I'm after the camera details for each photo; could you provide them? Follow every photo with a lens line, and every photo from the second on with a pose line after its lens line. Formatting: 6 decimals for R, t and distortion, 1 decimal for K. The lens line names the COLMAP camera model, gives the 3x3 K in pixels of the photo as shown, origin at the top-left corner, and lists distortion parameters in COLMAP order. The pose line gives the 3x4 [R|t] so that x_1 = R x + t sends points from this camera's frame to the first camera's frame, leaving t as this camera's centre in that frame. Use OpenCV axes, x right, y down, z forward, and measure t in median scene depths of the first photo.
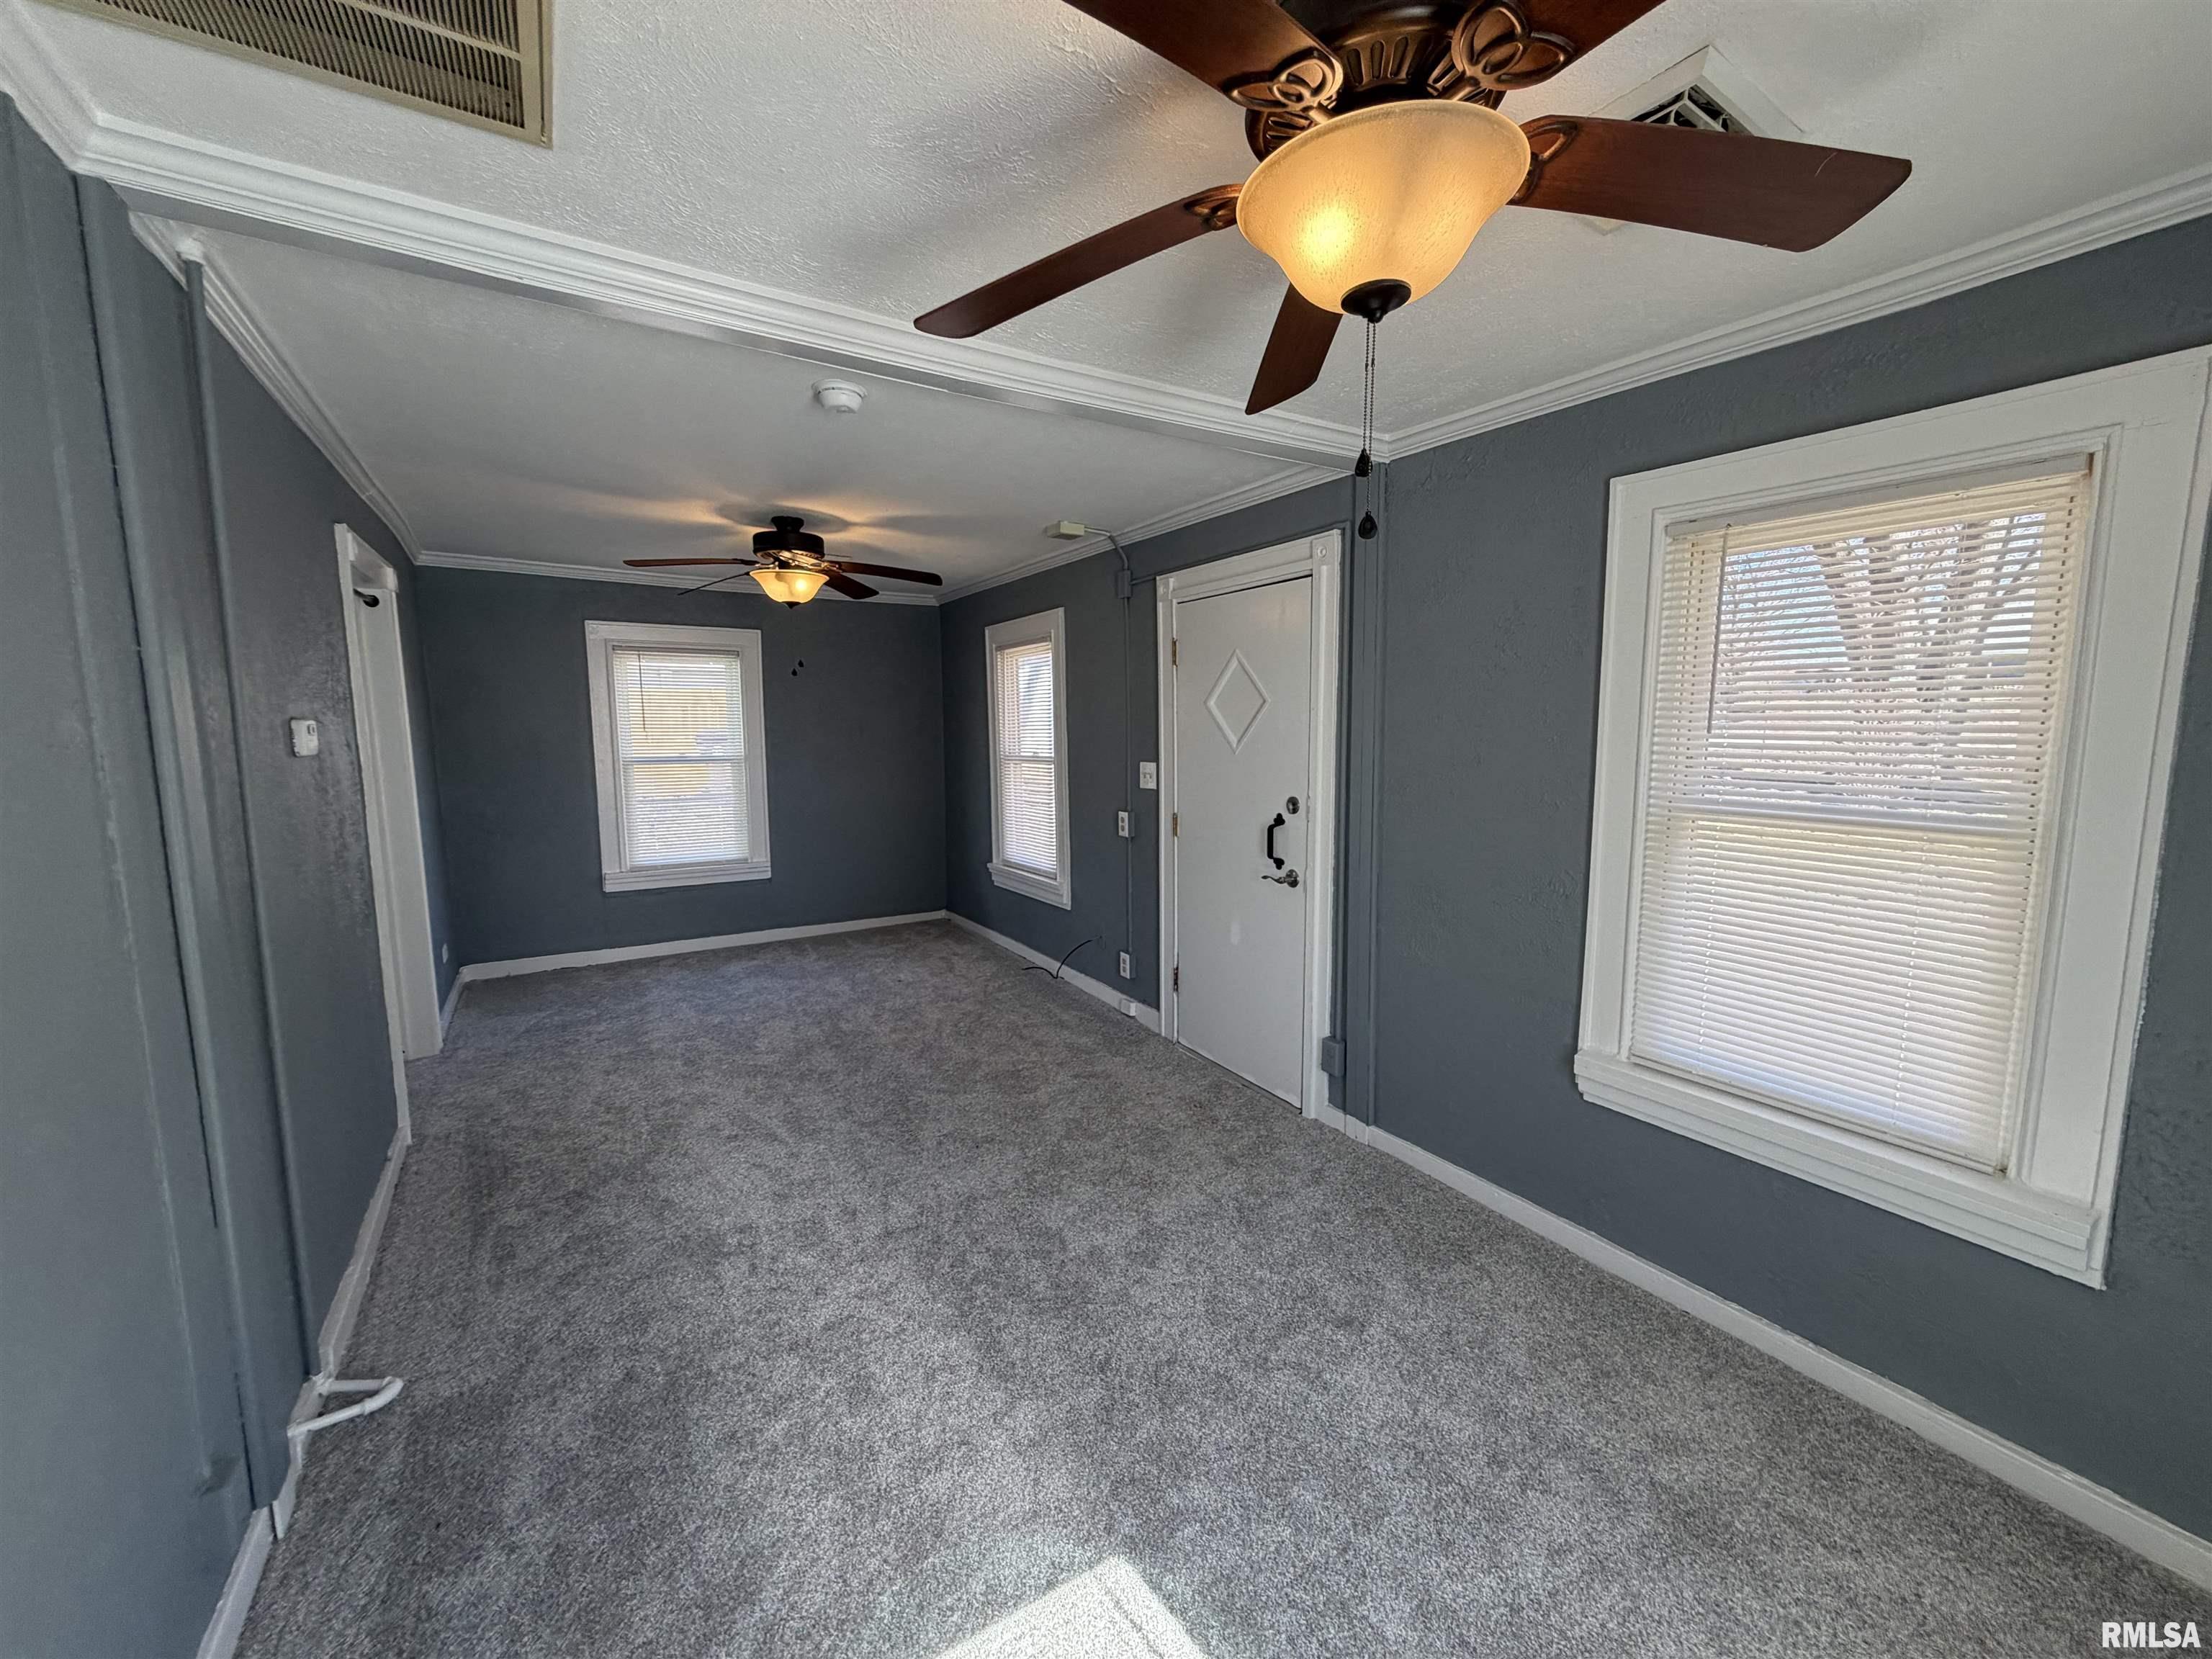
lens RADIAL K [[866.7, 0, 1106.1], [0, 866.7, 822.4], [0, 0, 1]] dist [-0.007674, -0.000185]
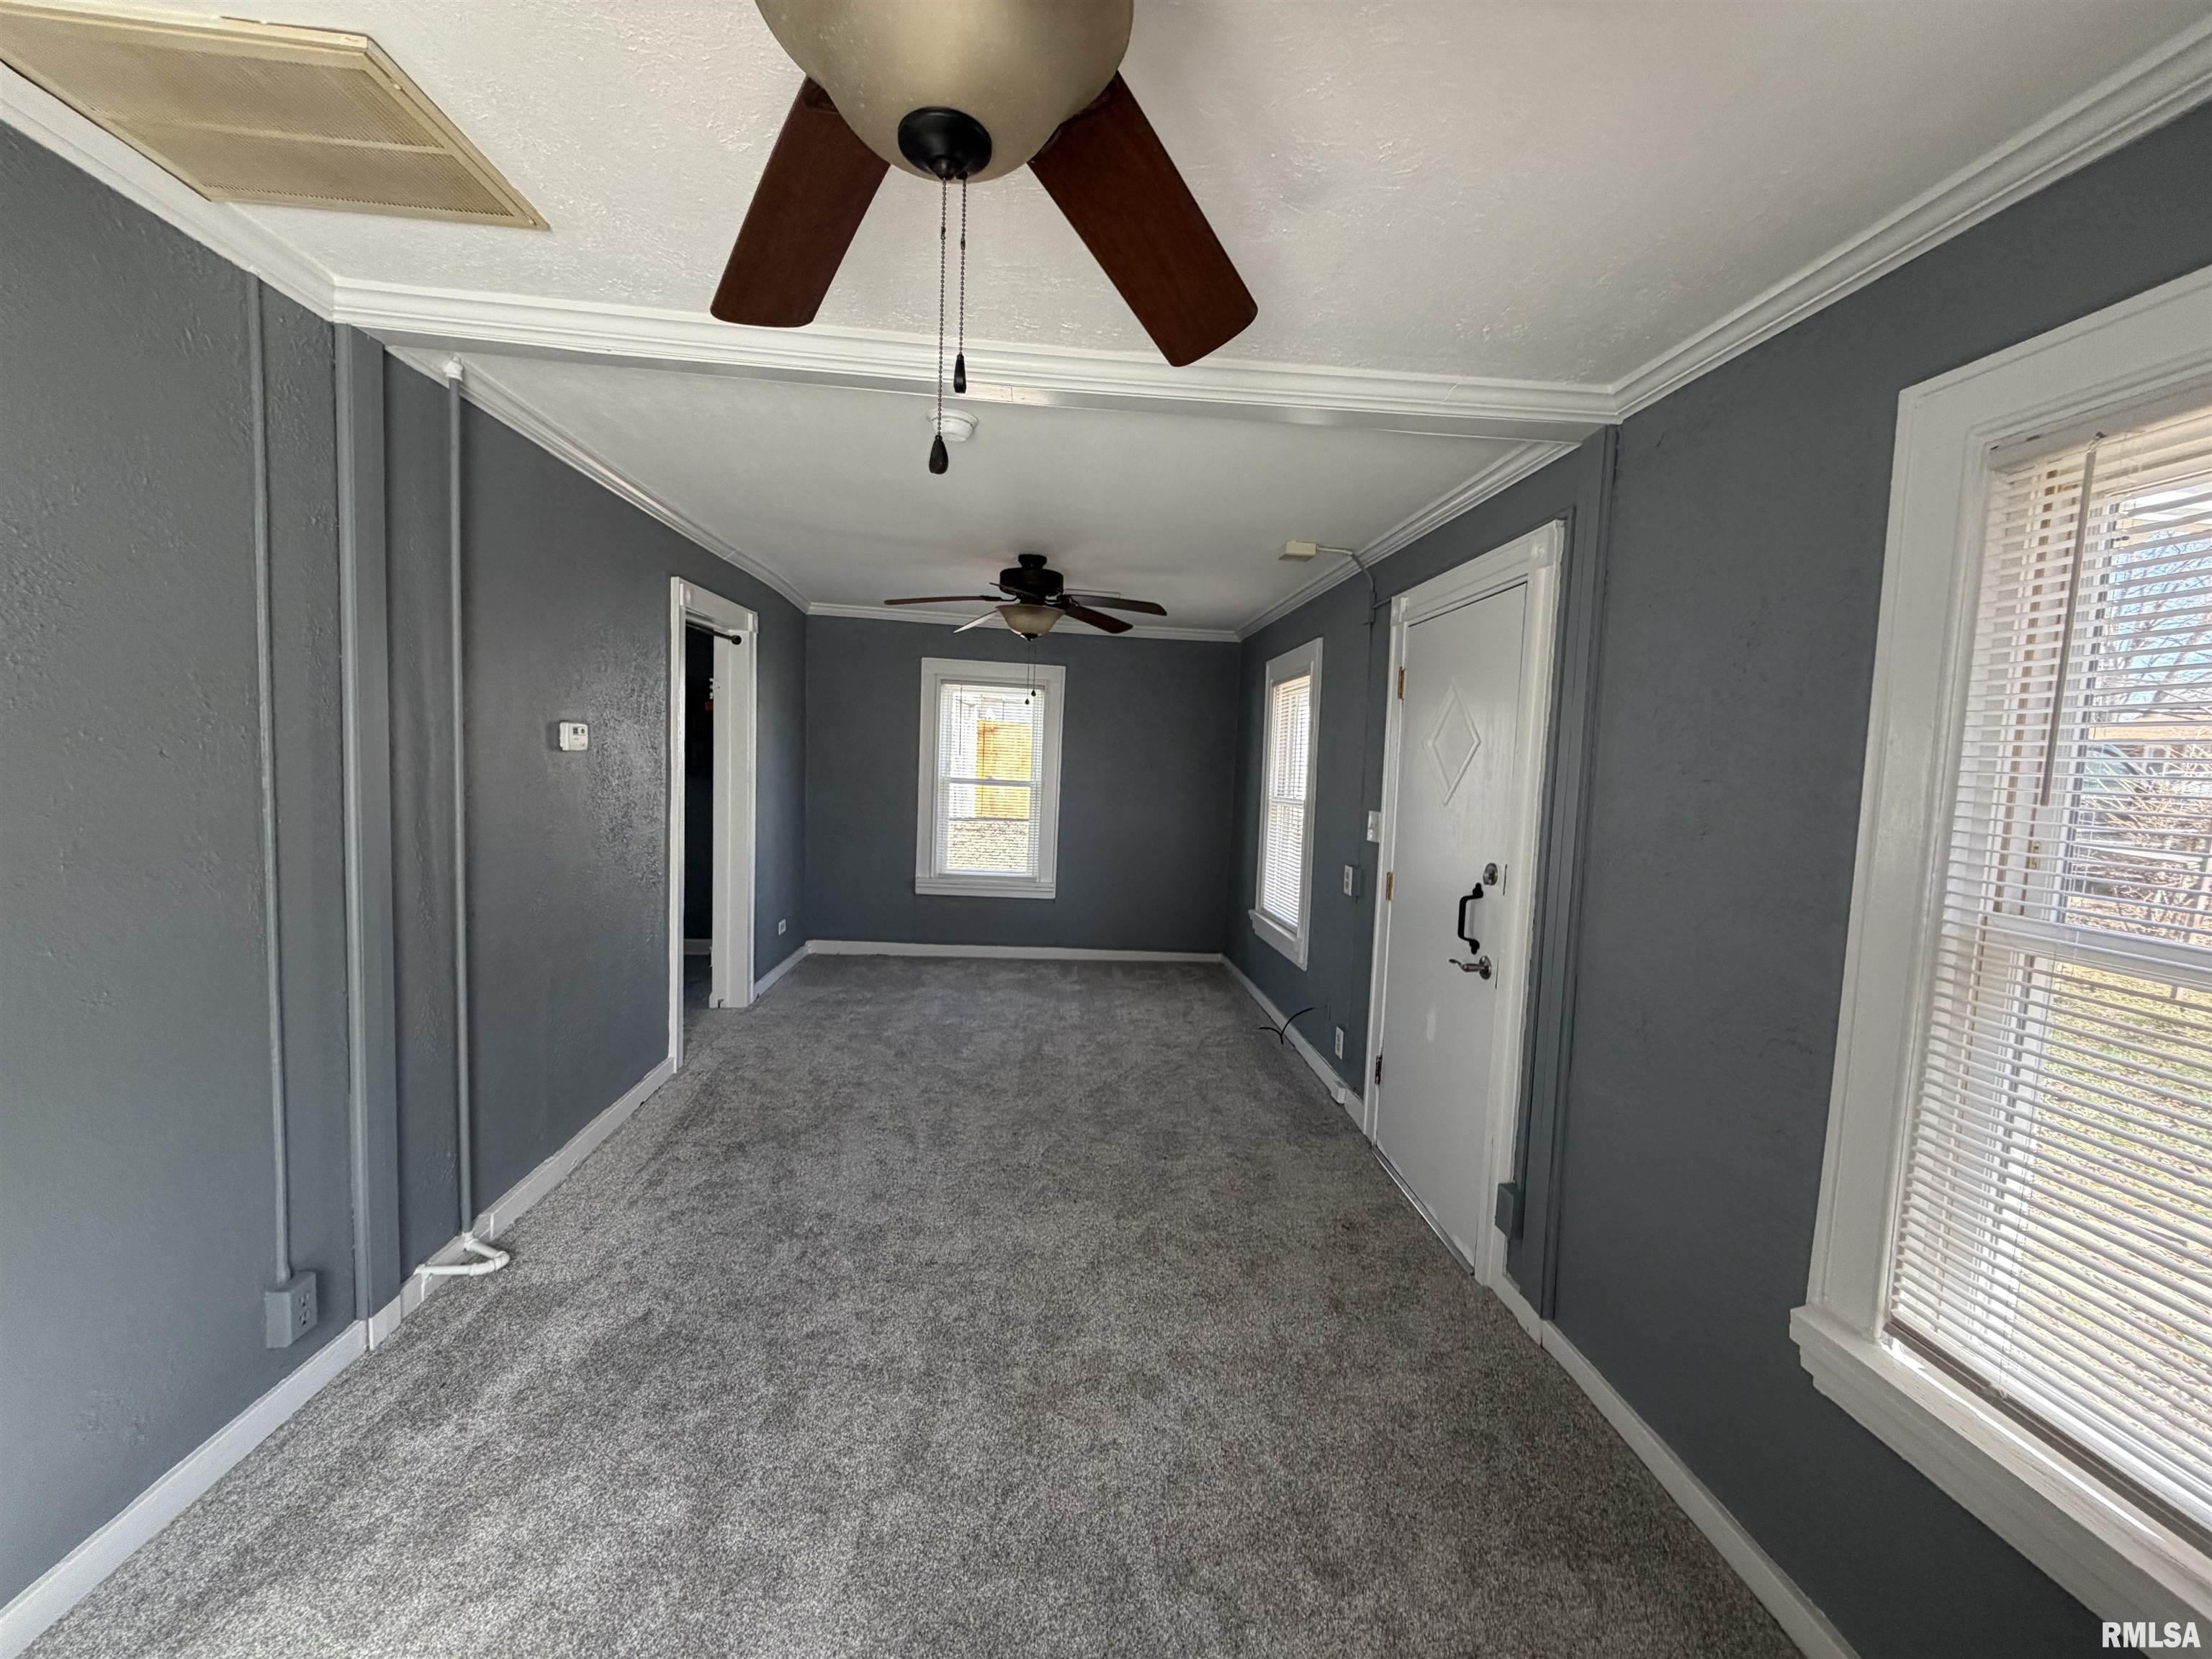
lens RADIAL K [[866.7, 0, 1113.2], [0, 866.7, 823.6], [0, 0, 1]] dist [-0.007674, -0.000185]
pose [[0.887944, 0.076993, -0.453461, 0.226738], [-0.100015, 0.994620, -0.026968, -0.008559], [0.448946, 0.069299, 0.890868, 0.126631]]
